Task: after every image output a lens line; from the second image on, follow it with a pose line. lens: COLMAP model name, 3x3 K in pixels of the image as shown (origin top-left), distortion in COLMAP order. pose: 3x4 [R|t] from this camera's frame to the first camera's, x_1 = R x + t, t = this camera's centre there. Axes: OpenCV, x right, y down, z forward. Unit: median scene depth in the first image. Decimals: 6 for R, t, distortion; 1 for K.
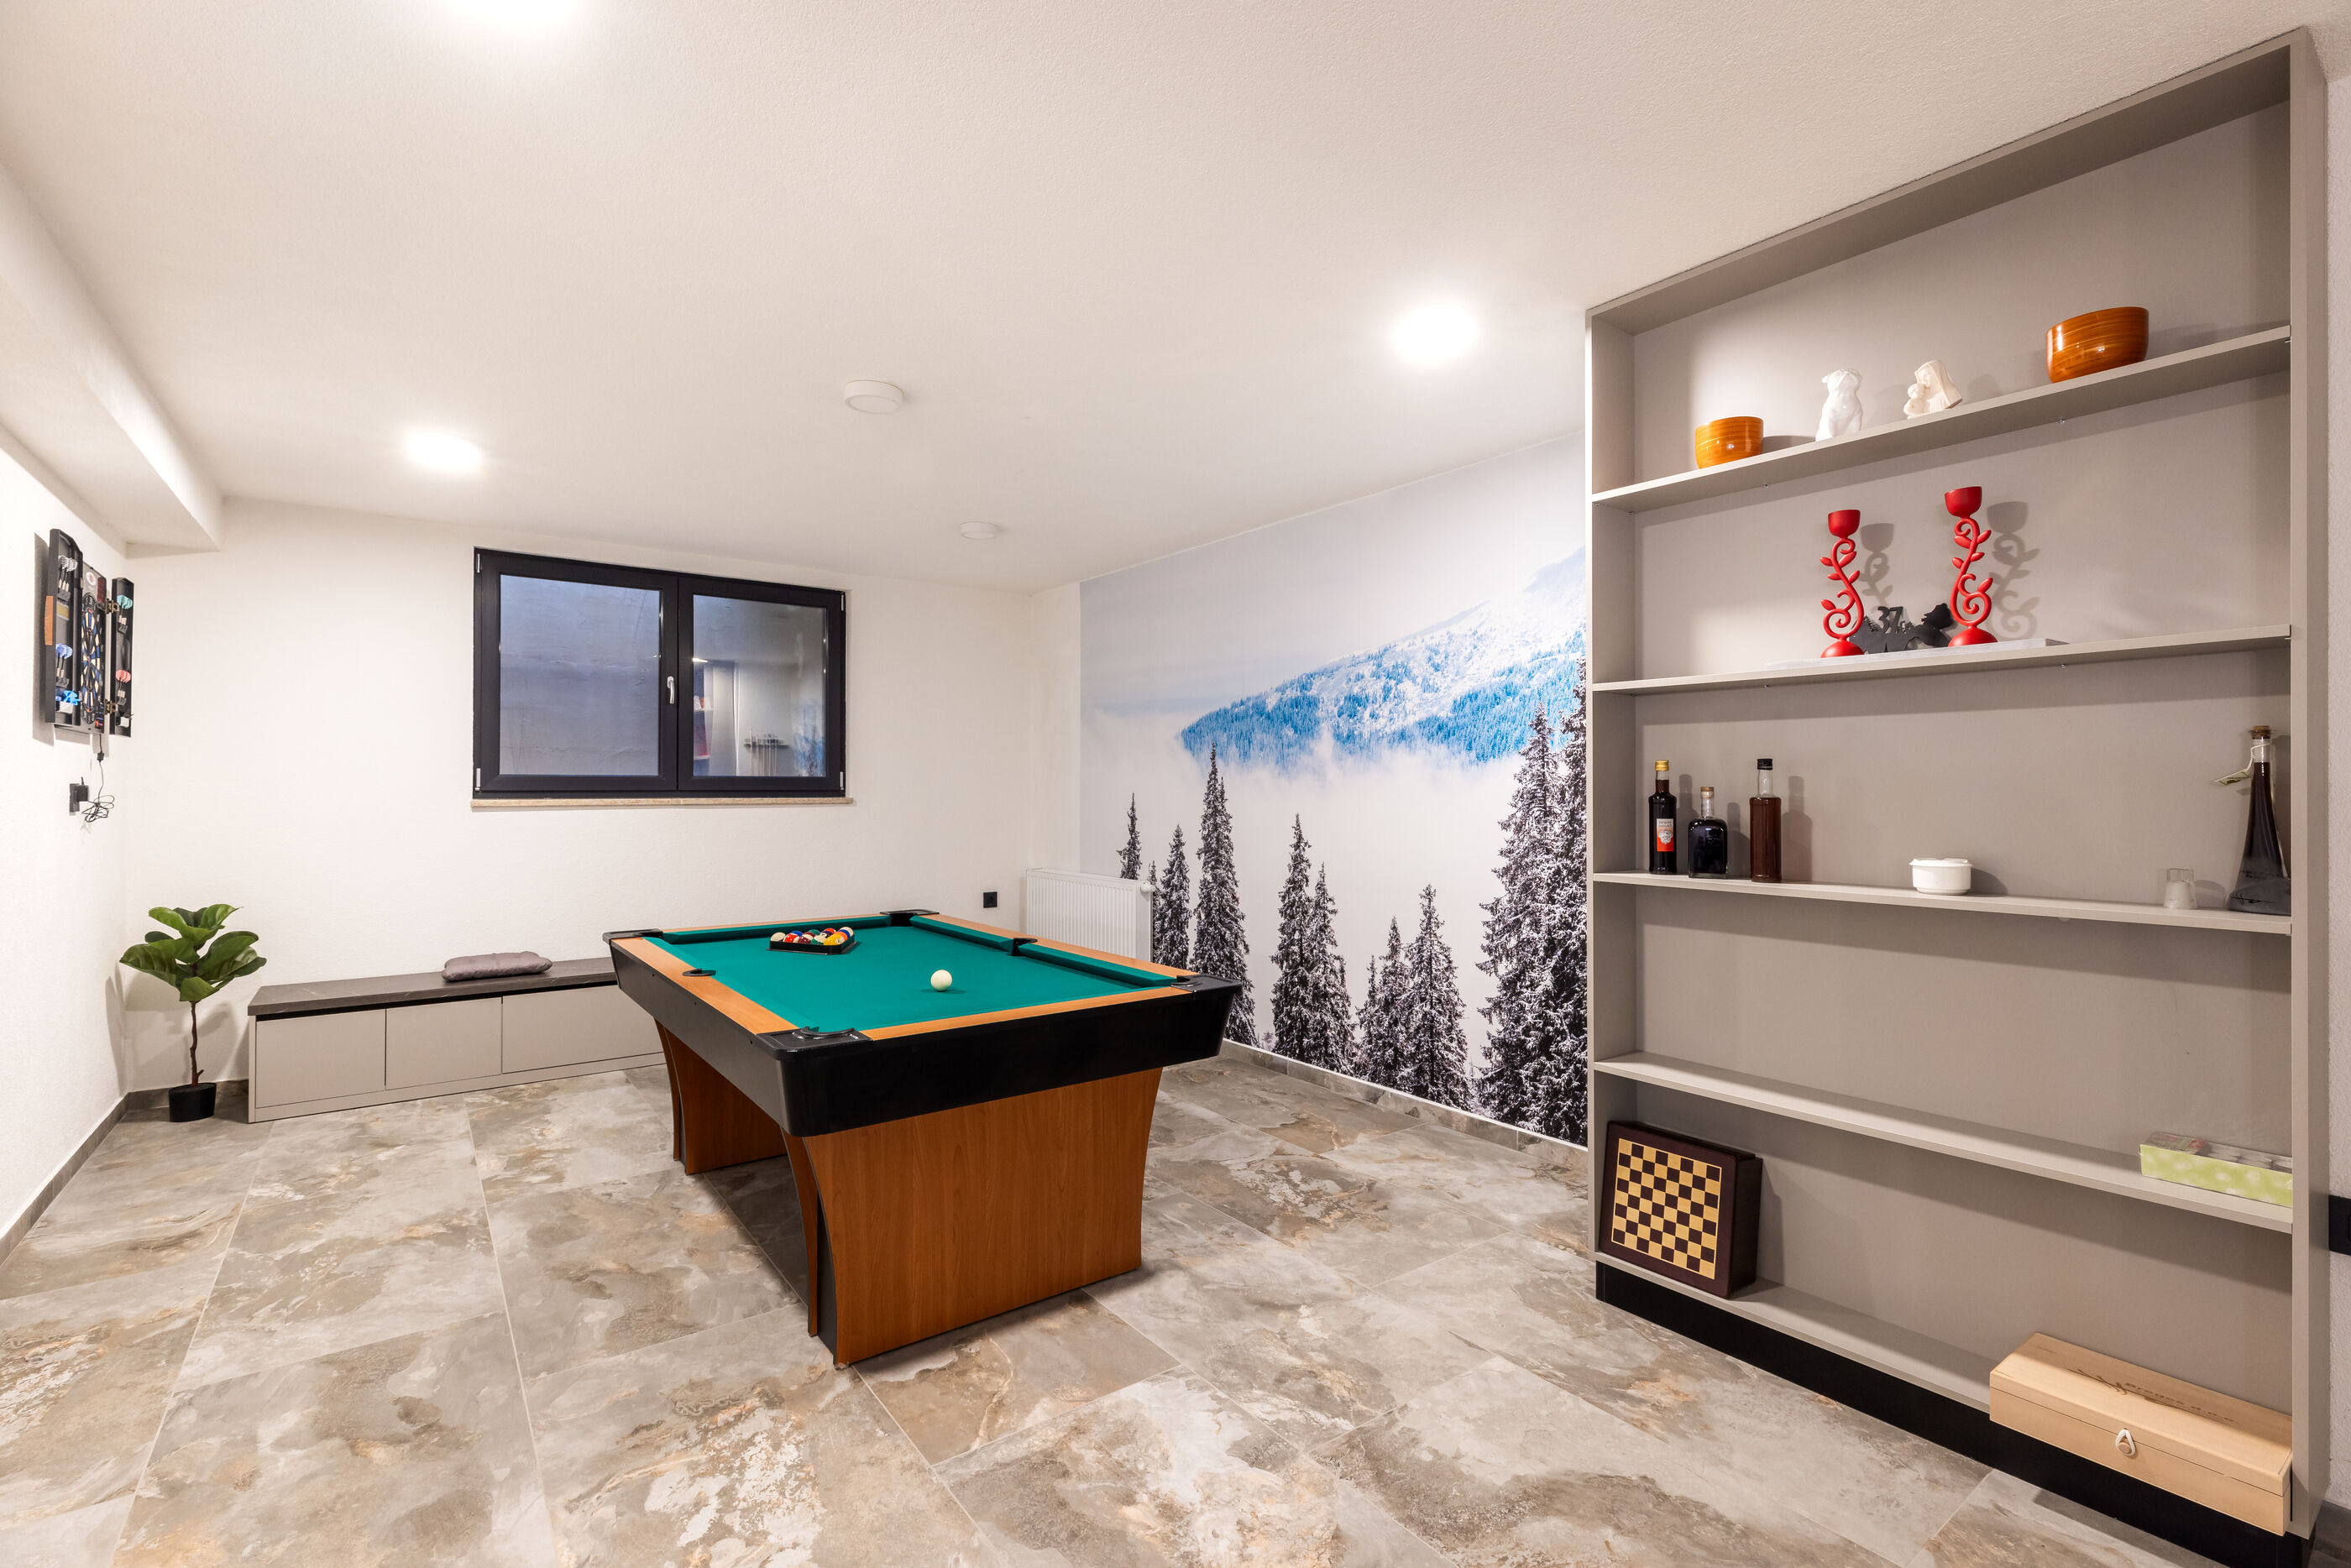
lens RADIAL K [[1040.7, 0, 1186.4], [0, 1040.7, 779.3], [0, 0, 1]] dist [0.001721, 0.000528]
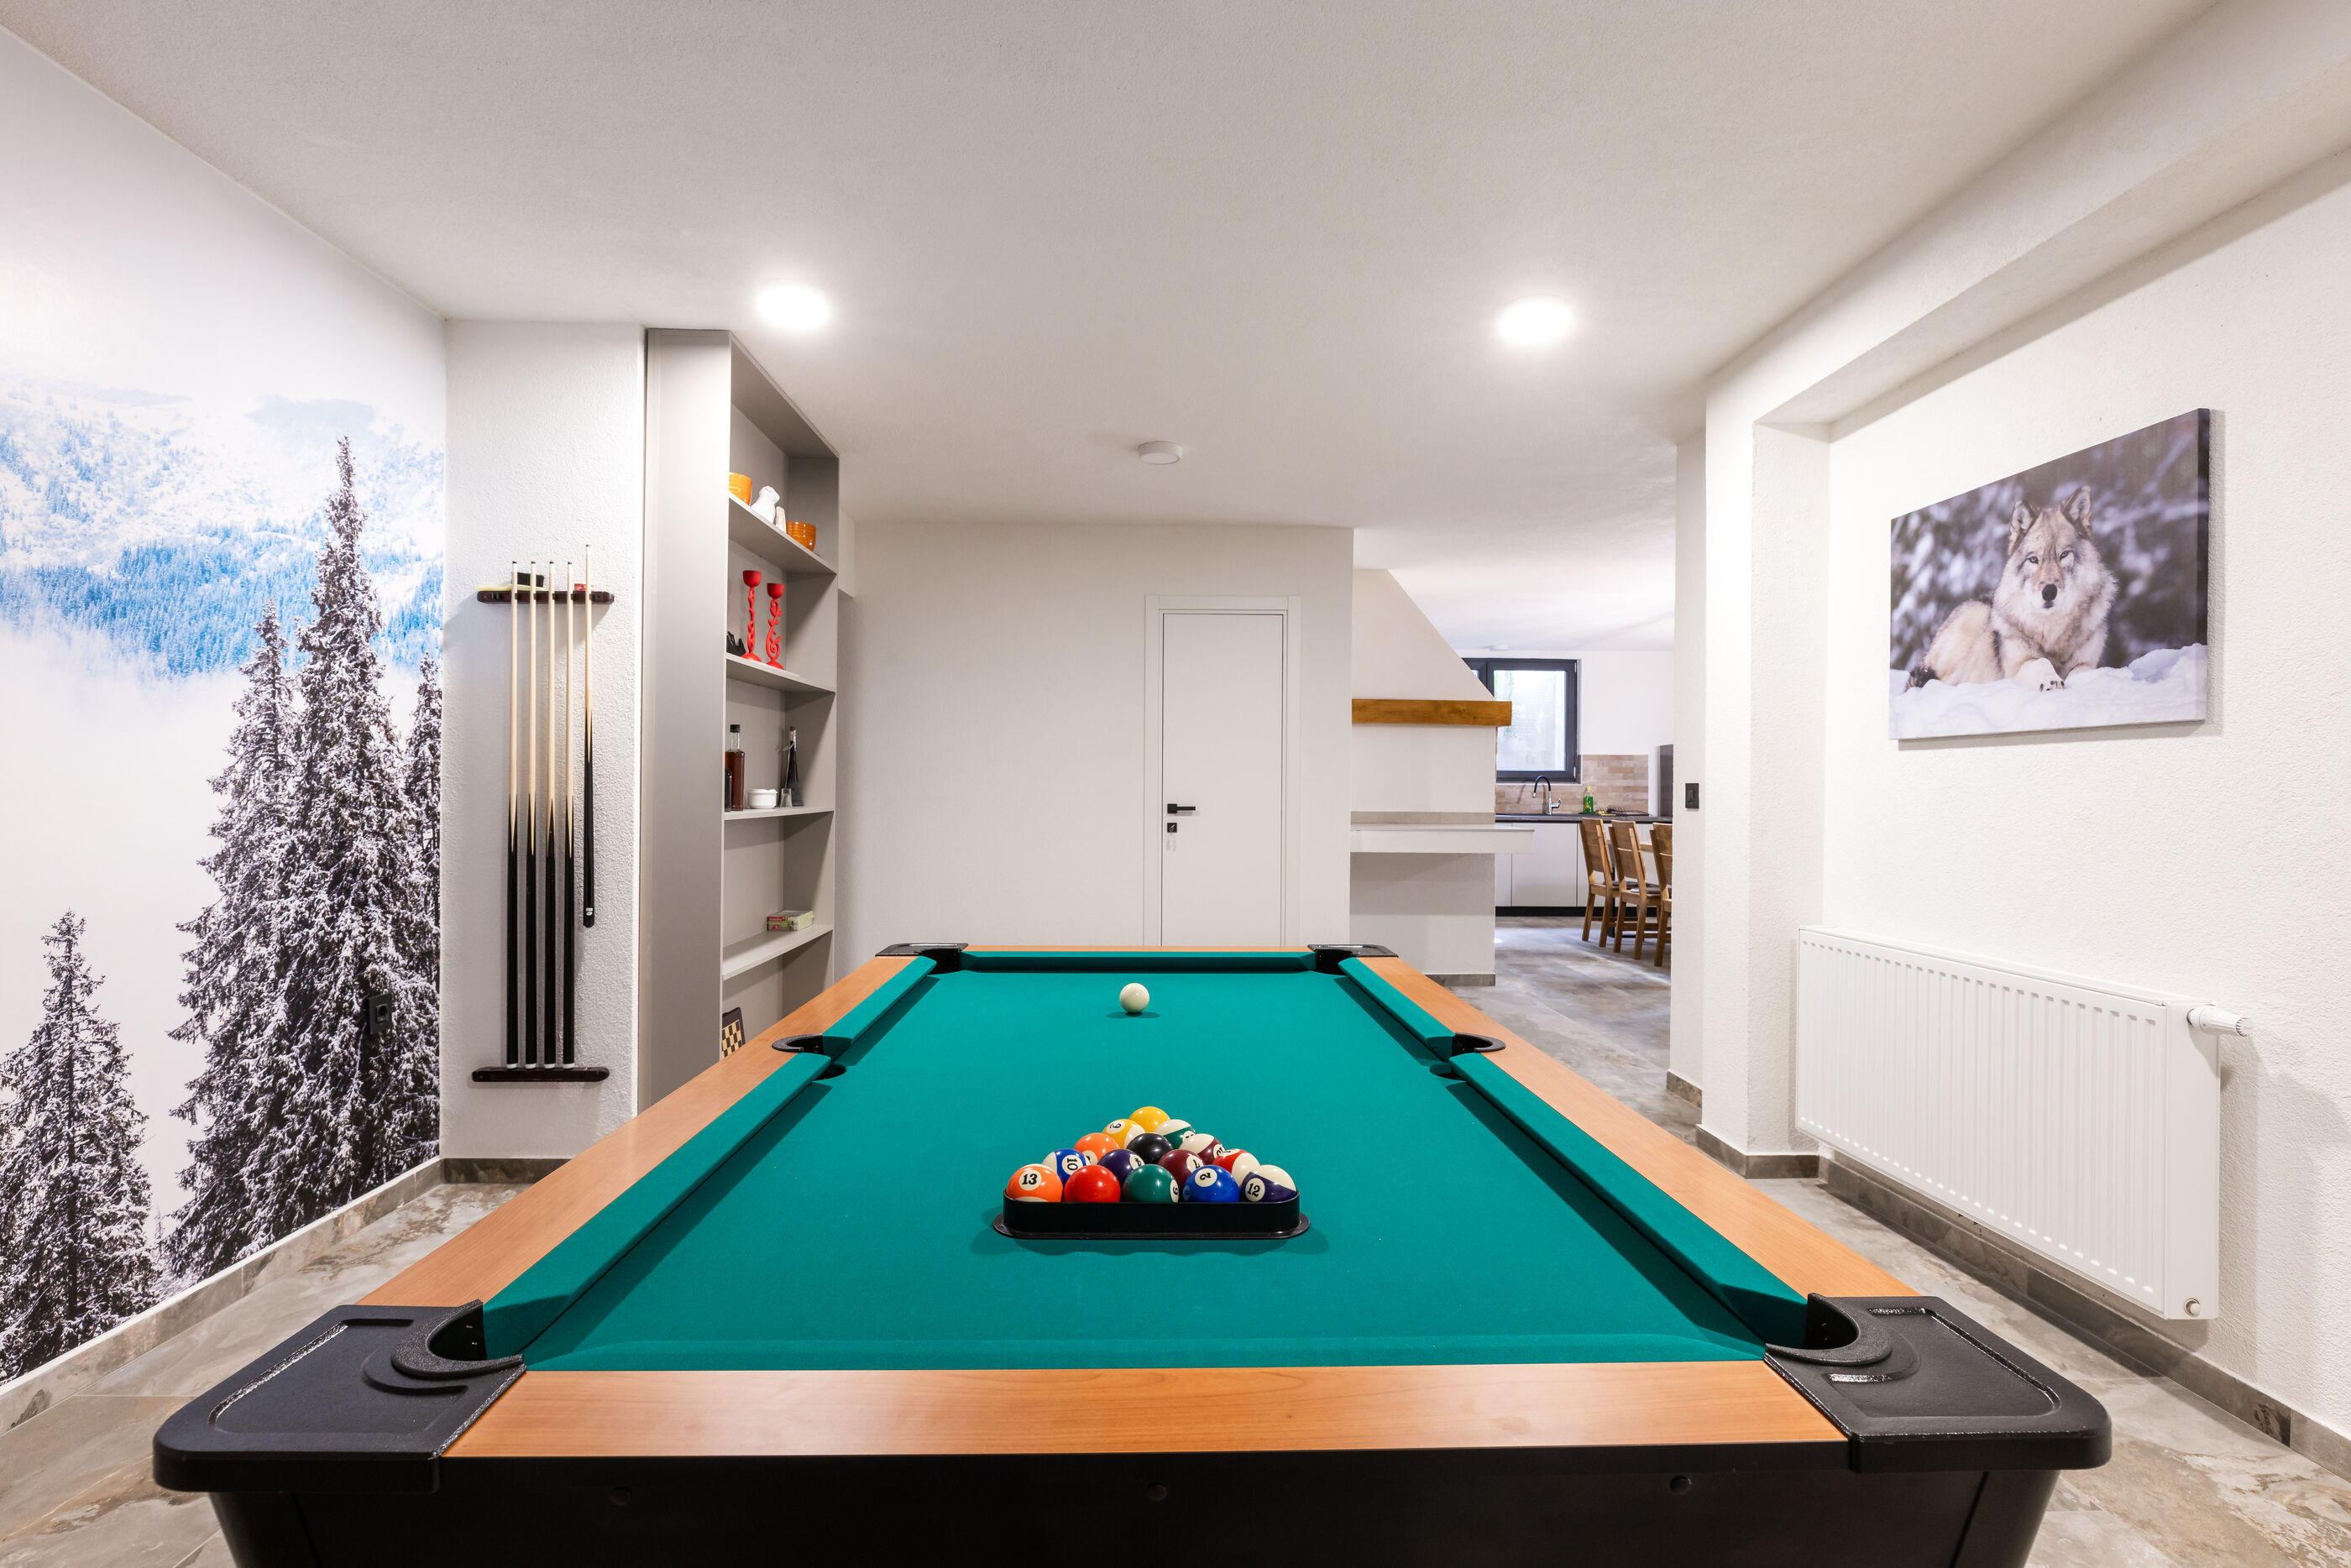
lens RADIAL K [[1121.5, 0, 1172.2], [0, 1121.5, 788.1], [0, 0, 1]] dist [-0.006630, -0.001103]
pose [[-0.812340, -0.007505, 0.583135, -0.449371], [-0.012331, 0.999915, -0.004309, 0.035905], [-0.583053, -0.010691, -0.812364, 1.029674]]
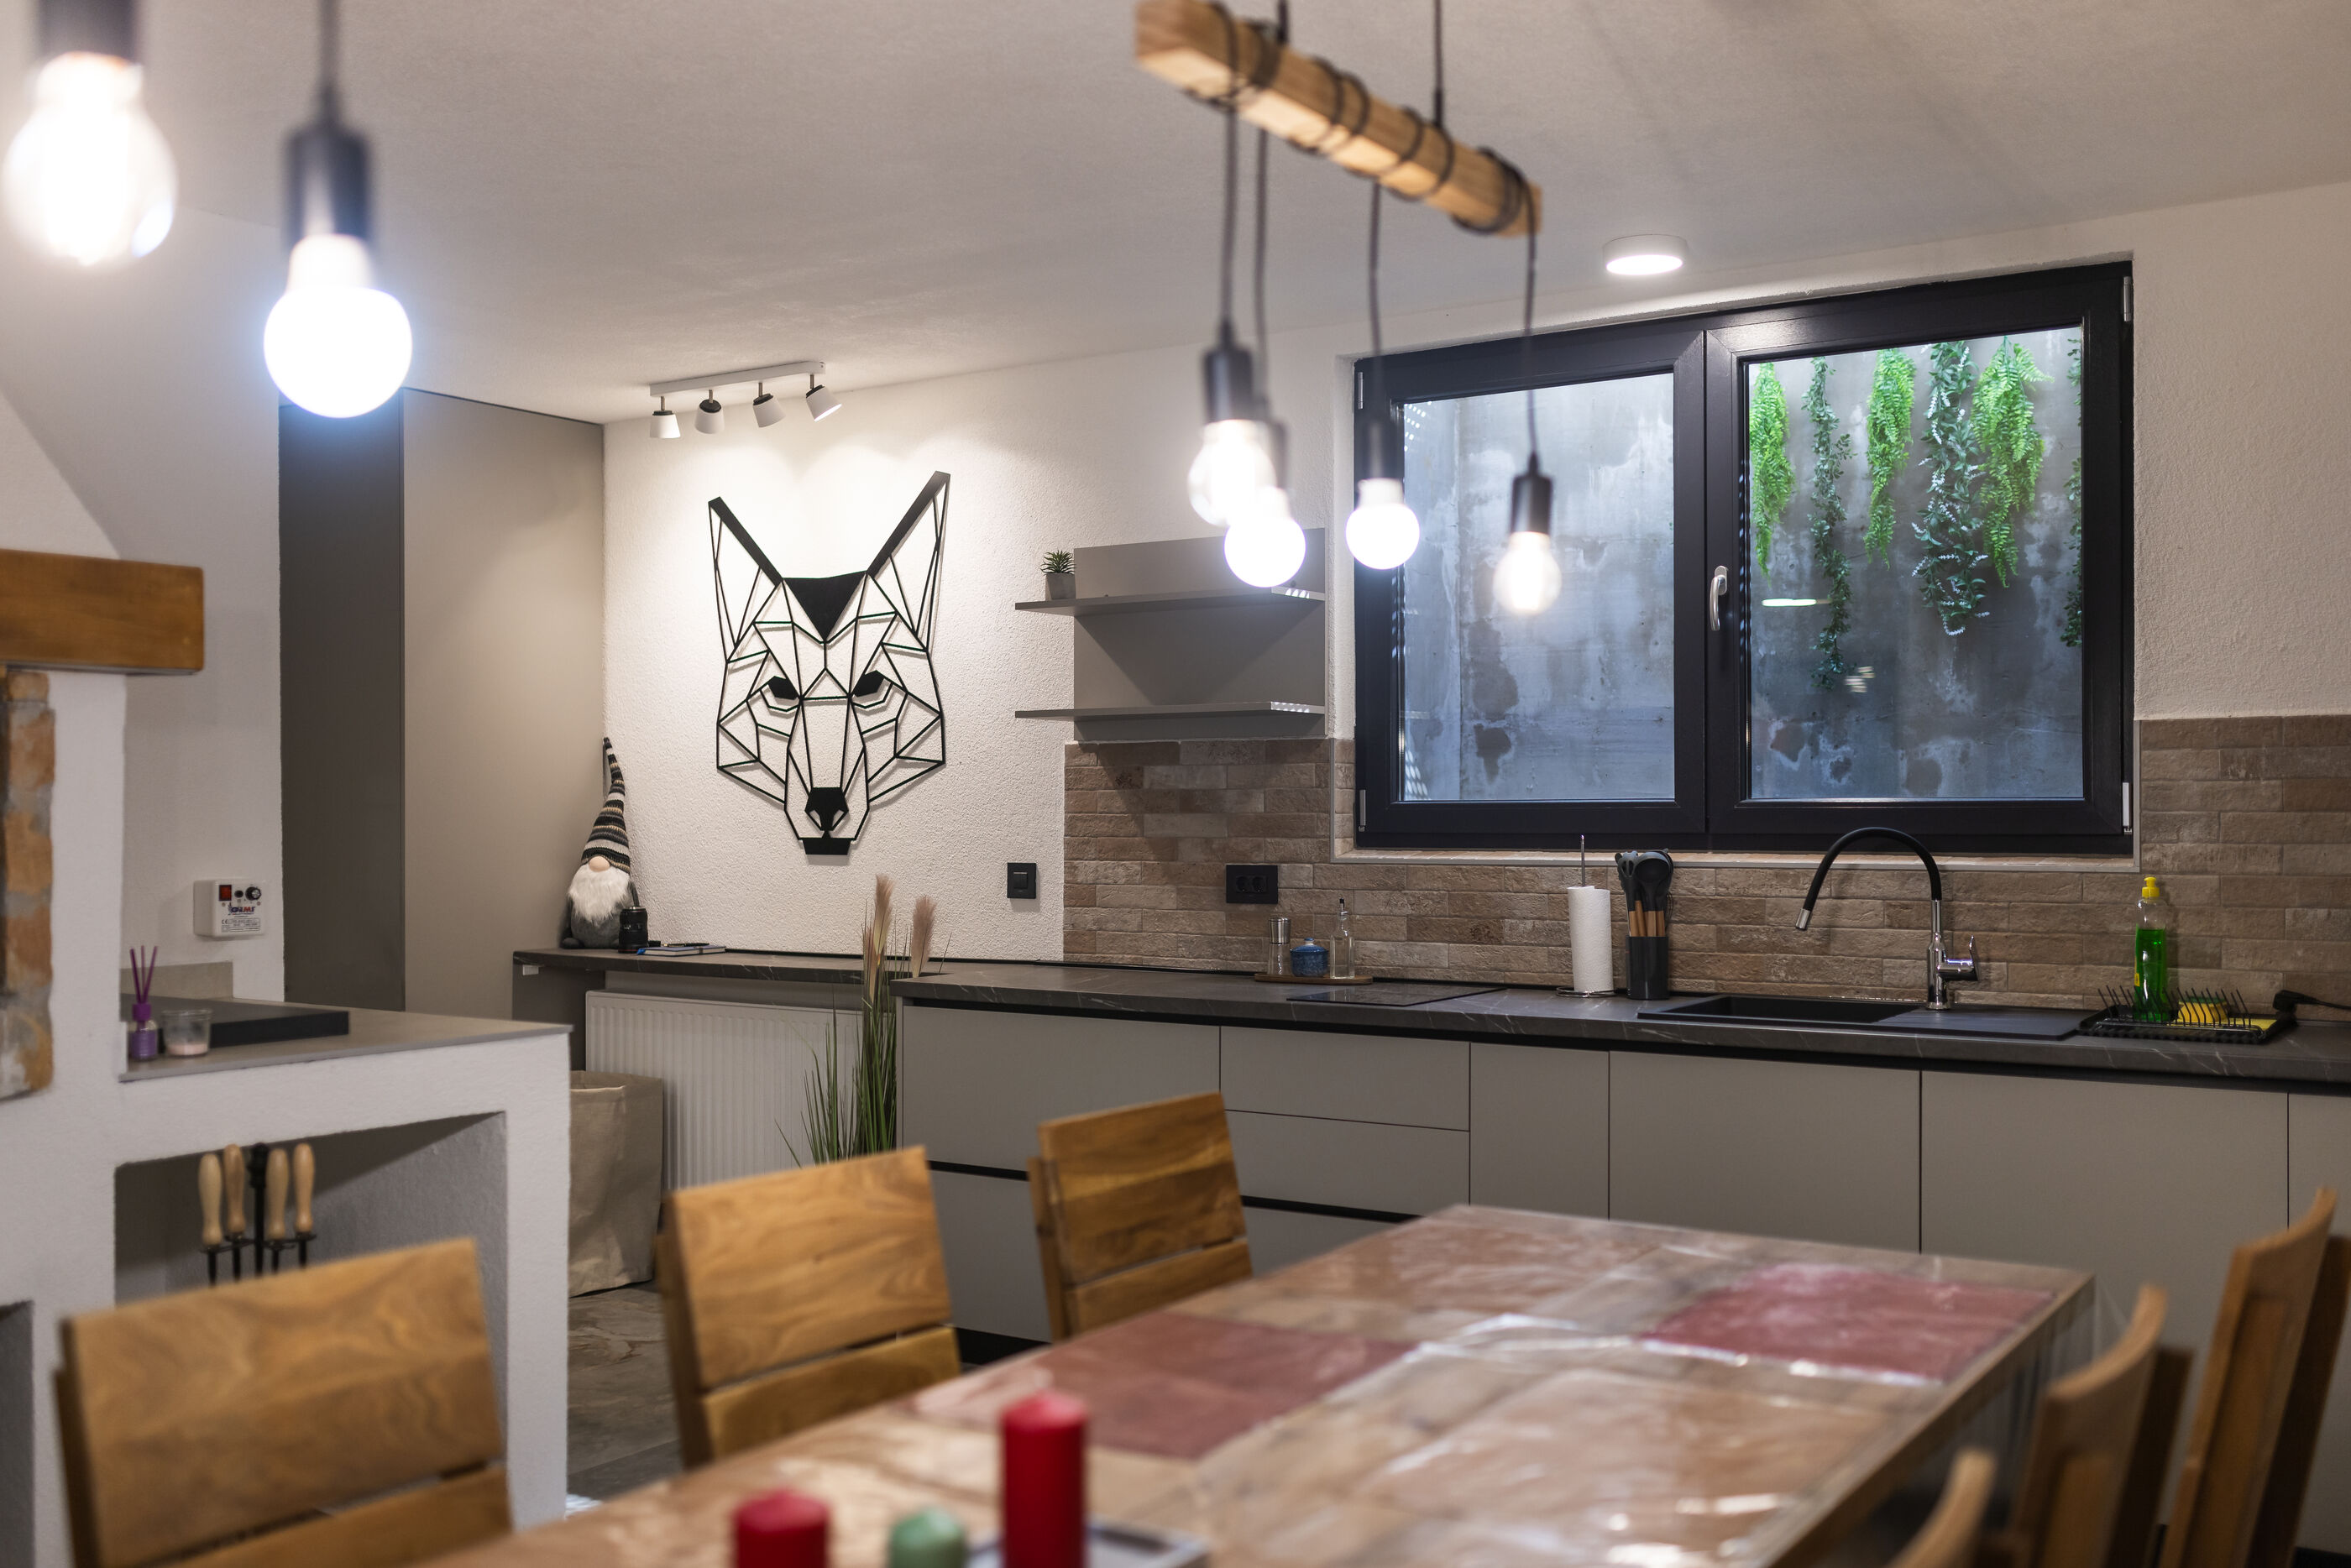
lens RADIAL K [[2224.1, 0, 1176.2], [0, 2224.1, 796.1], [0, 0, 1]] dist [-0.001092, 0.000000]
pose [[-0.328115, 0.003723, 0.944631, -0.540681], [-0.003650, 0.999980, -0.005209, -0.017719], [-0.944631, -0.005157, -0.328095, -0.735179]]
